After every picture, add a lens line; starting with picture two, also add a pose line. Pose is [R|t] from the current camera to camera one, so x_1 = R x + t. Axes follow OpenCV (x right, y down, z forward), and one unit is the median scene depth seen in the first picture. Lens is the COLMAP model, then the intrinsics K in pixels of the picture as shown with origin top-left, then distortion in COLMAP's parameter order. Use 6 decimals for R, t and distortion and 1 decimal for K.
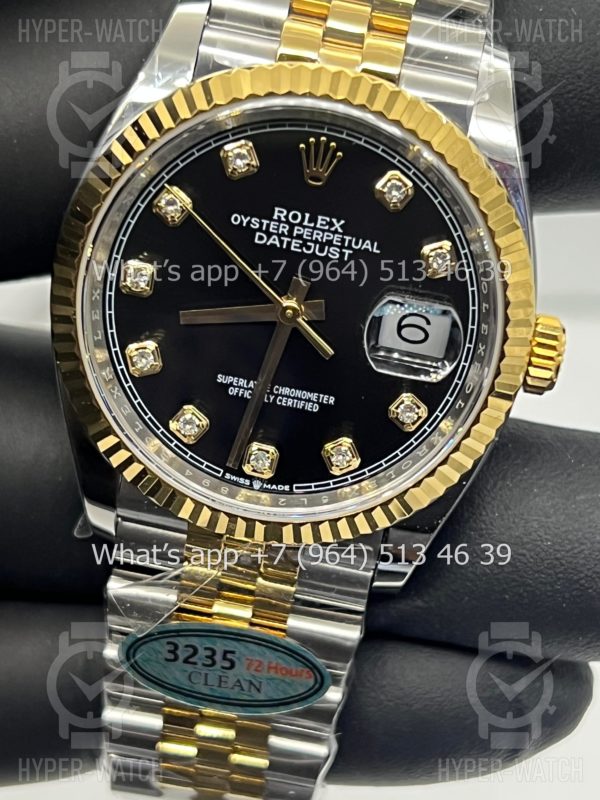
lens RADIAL K [[1836.6, 0, 289.6], [0, 1836.6, 396.1], [0, 0, 1]] dist [0.178544, 0.000000]
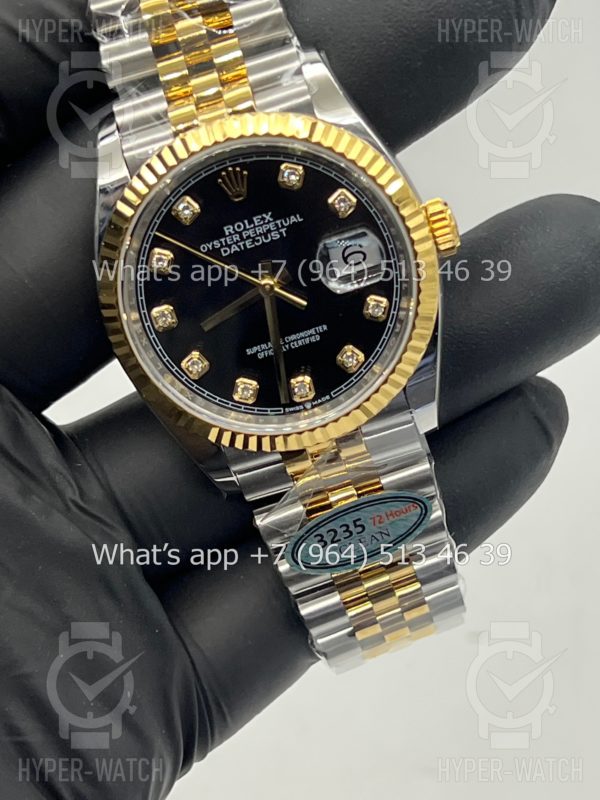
lens RADIAL K [[1836.6, 0, 304.4], [0, 1836.6, 400.9], [0, 0, 1]] dist [0.178544, 0.000000]
pose [[0.875349, -0.478109, -0.071940, 0.083616], [0.478889, 0.877847, -0.007113, 0.054361], [0.066553, -0.028224, 0.997384, -0.412371]]
